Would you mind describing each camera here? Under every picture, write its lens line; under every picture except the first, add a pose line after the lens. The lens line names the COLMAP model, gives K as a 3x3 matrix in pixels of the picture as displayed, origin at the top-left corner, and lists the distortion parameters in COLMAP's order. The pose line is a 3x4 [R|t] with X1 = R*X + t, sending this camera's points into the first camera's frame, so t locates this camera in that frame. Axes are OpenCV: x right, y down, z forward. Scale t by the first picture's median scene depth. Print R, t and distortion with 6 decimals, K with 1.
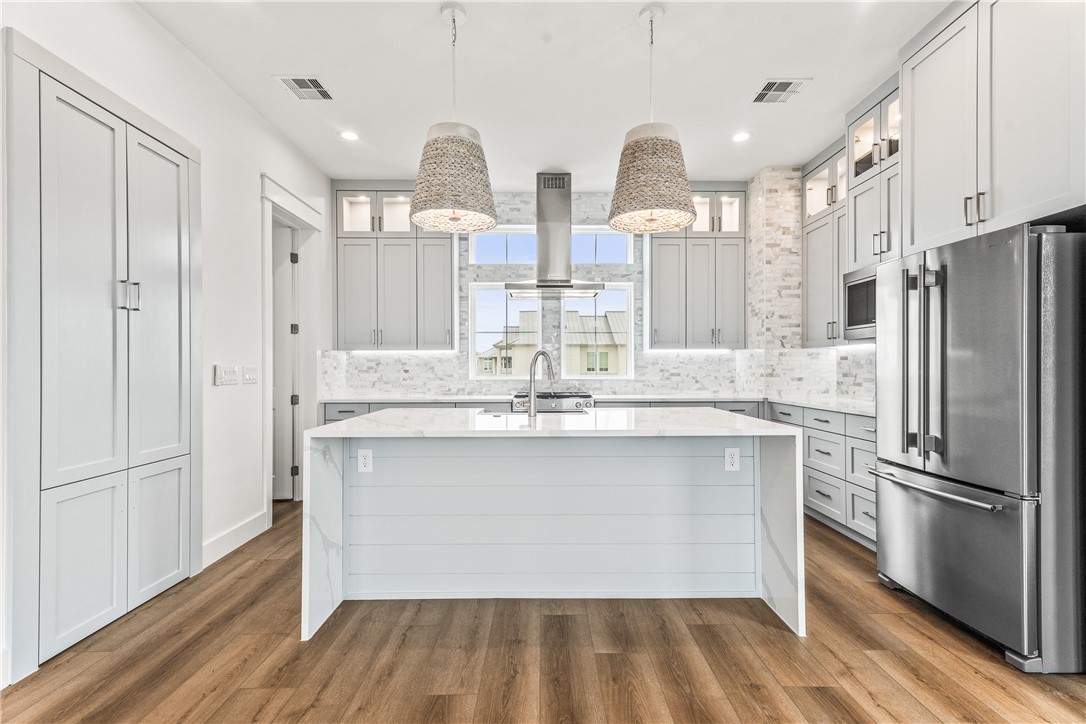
lens RADIAL K [[490.7, 0, 547.0], [0, 490.7, 364.9], [0, 0, 1]] dist [0.018965, 0.000006]
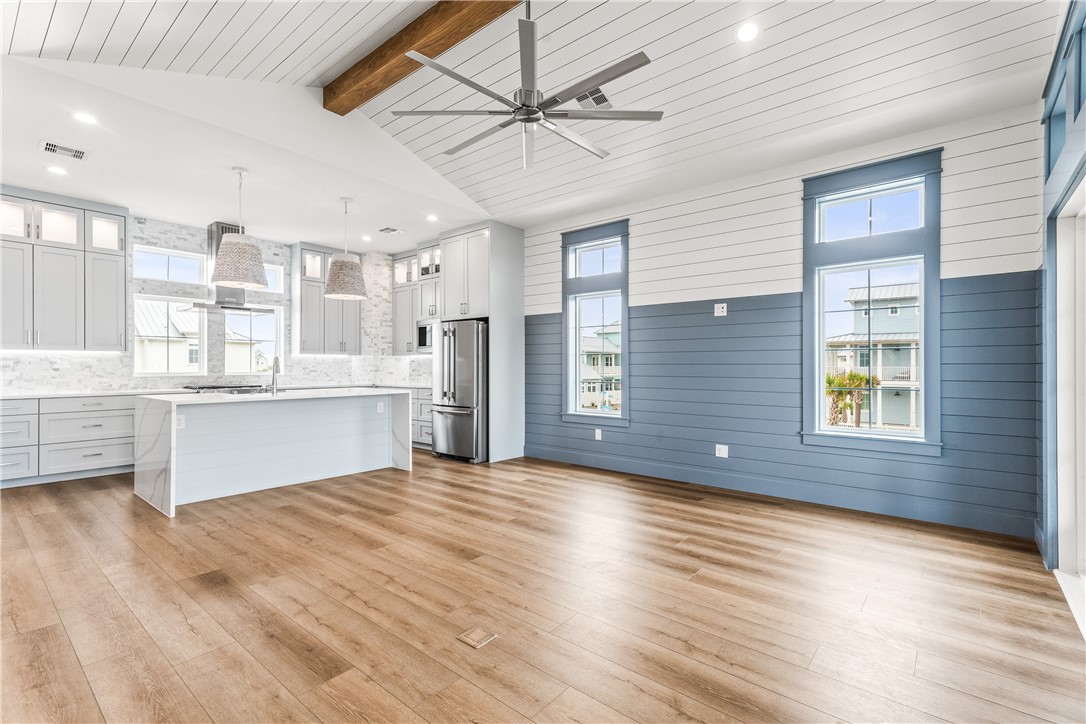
lens RADIAL K [[486.9, 0, 555.1], [0, 486.9, 365.9], [0, 0, 1]] dist [-0.000913, 0.000074]
pose [[0.638351, 0.001413, 0.769744, -0.466167], [-0.003734, 0.999992, 0.001261, -0.000663], [-0.769736, -0.003679, 0.638351, -0.580997]]
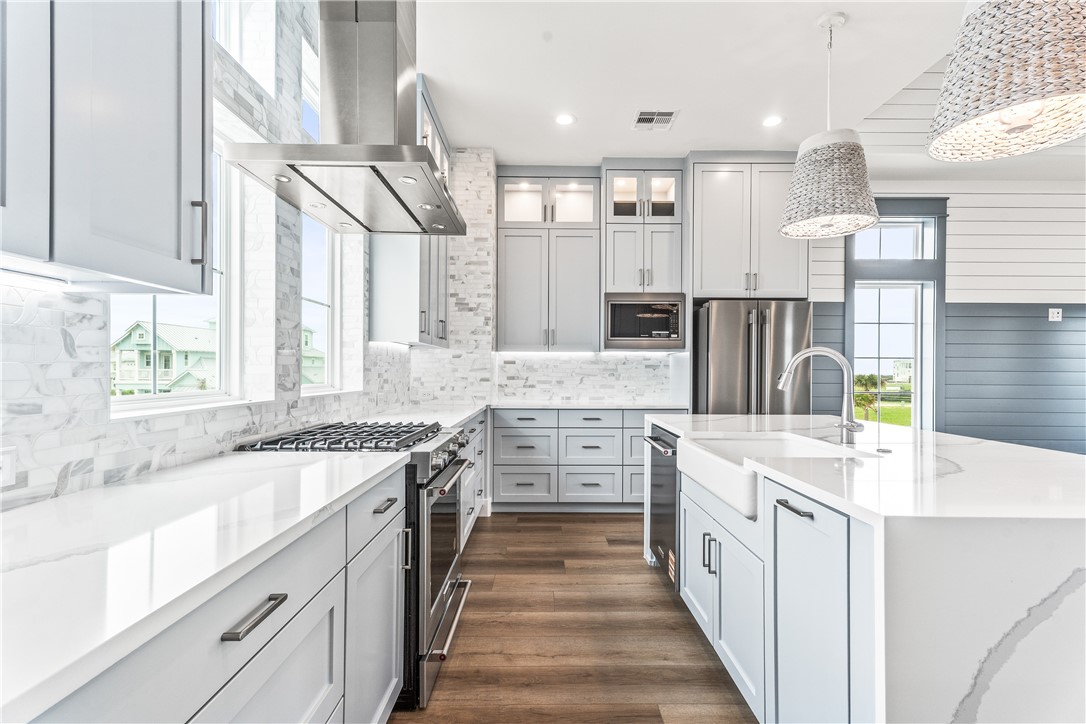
lens RADIAL K [[494.4, 0, 547.5], [0, 494.4, 368.2], [0, 0, 1]] dist [0.017103, -0.000117]
pose [[-0.002933, 0.006057, 0.999977, -0.458589], [-0.009871, 0.999933, -0.006086, 0.004675], [-0.999947, -0.009889, -0.002873, 0.898781]]
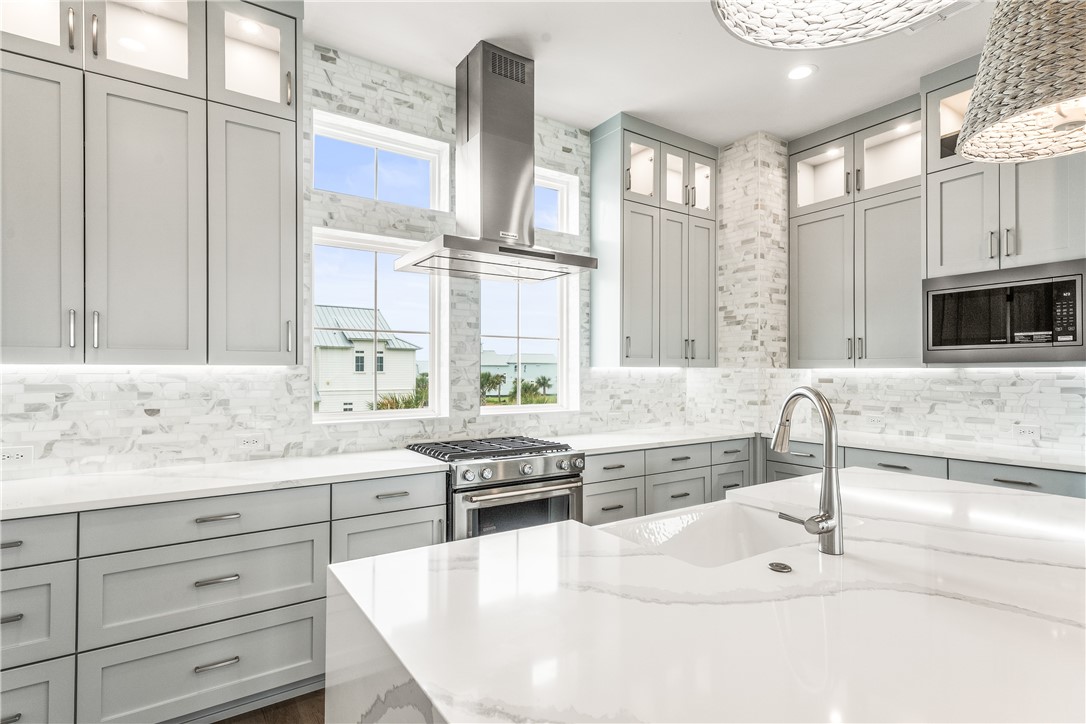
lens RADIAL K [[544.2, 0, 542.8], [0, 544.2, 368.2], [0, 0, 1]] dist [0.003688, 0.009472]
pose [[0.835540, 0.005941, 0.549397, -0.301861], [-0.004112, 0.999981, -0.004560, -0.027986], [-0.549414, 0.001551, 0.835549, 0.478594]]
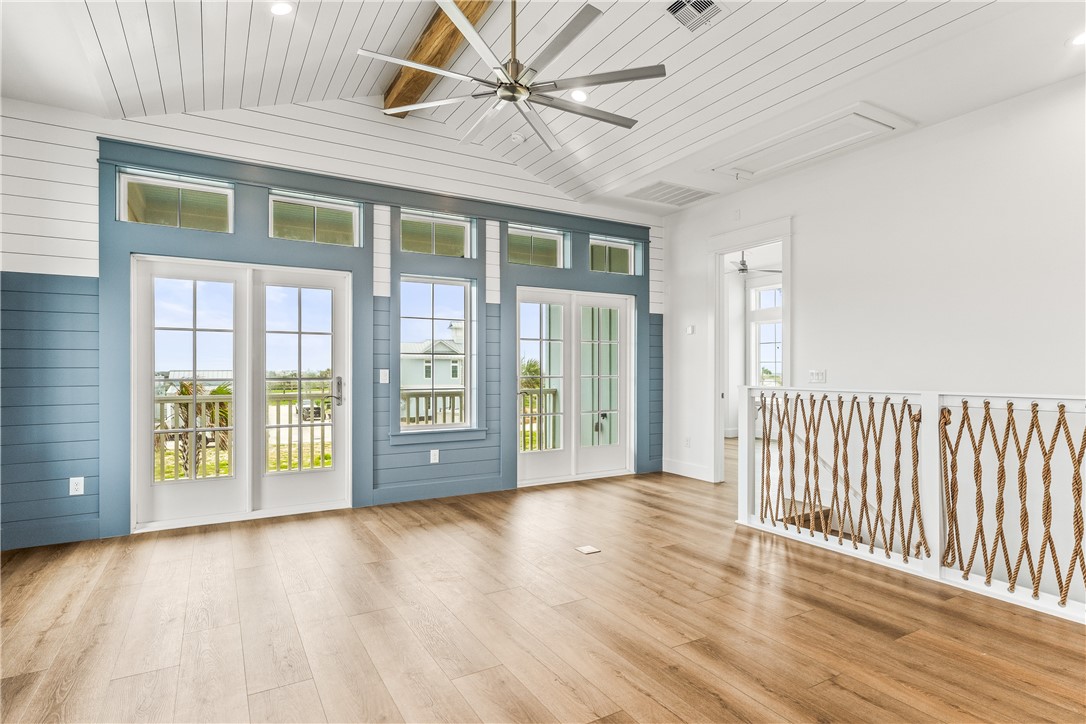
lens RADIAL K [[575.8, 0, 543.0], [0, 575.8, 362.0], [0, 0, 1]] dist [0.026331, -0.000017]
pose [[-0.869437, -0.010036, -0.493942, 0.328800], [0.000115, 0.999790, -0.020516, 0.005212], [0.494044, -0.017894, -0.869253, 0.489514]]
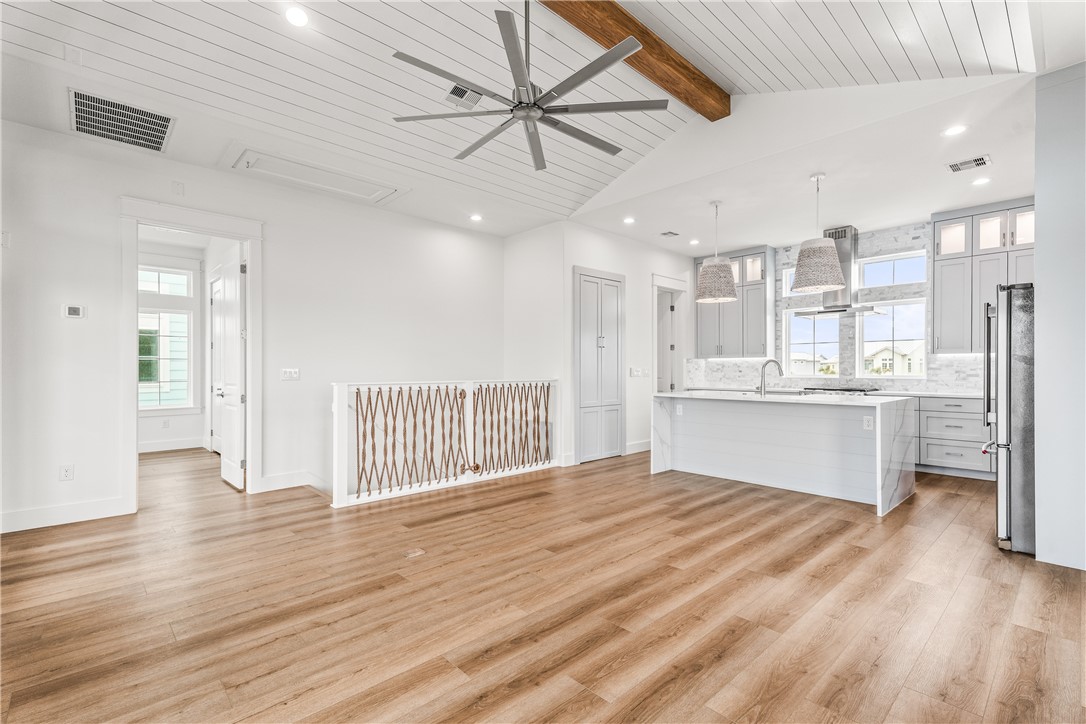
lens RADIAL K [[494.4, 0, 547.5], [0, 494.4, 368.2], [0, 0, 1]] dist [0.017103, -0.000117]
pose [[0.676754, 0.000782, -0.736209, 0.509619], [0.002907, 0.999989, 0.003734, -0.004875], [0.736204, -0.004667, 0.676744, -0.562240]]
